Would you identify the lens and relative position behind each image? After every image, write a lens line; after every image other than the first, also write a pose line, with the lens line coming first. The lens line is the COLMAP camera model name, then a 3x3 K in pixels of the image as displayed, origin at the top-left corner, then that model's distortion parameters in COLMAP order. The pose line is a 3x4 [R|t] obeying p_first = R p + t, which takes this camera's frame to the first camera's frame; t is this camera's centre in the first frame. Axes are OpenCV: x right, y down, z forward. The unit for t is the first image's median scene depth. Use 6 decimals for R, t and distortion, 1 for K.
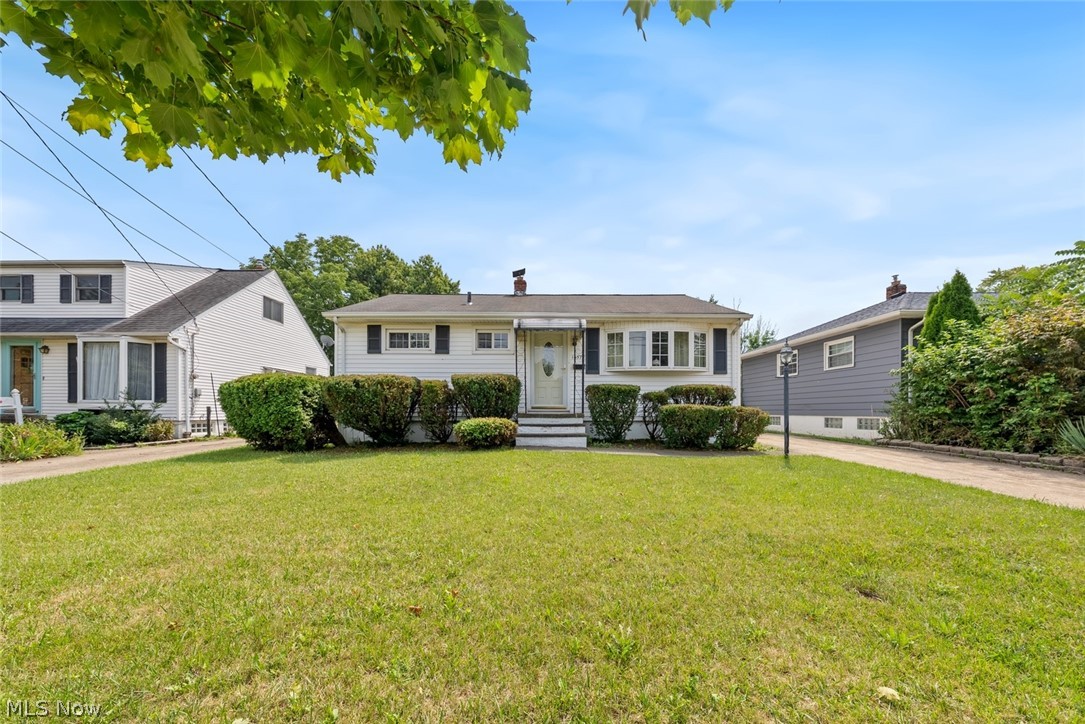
lens RADIAL K [[390.8, 0, 569.3], [0, 390.8, 405.1], [0, 0, 1]] dist [-0.000429, -0.000226]
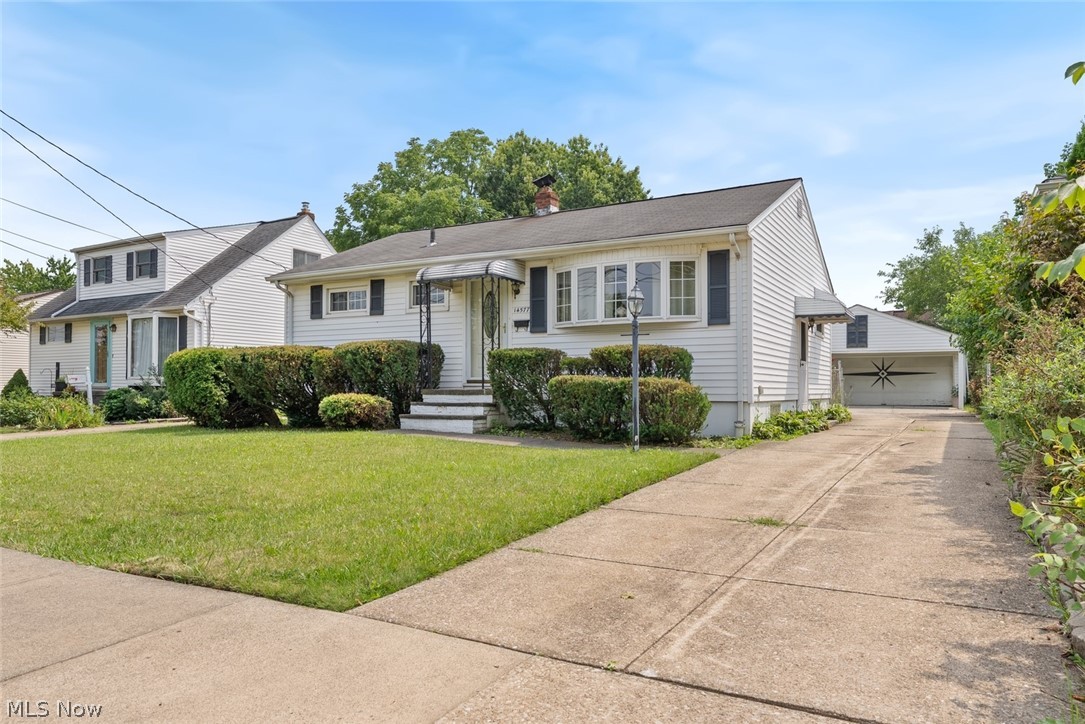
lens RADIAL K [[735.1, 0, 544.6], [0, 735.1, 367.2], [0, 0, 1]] dist [0.005676, 0.001555]
pose [[0.865518, -0.015562, -0.500637, 0.723337], [0.008448, 0.999829, -0.016475, 0.003485], [0.500807, 0.010030, 0.865501, -0.133970]]
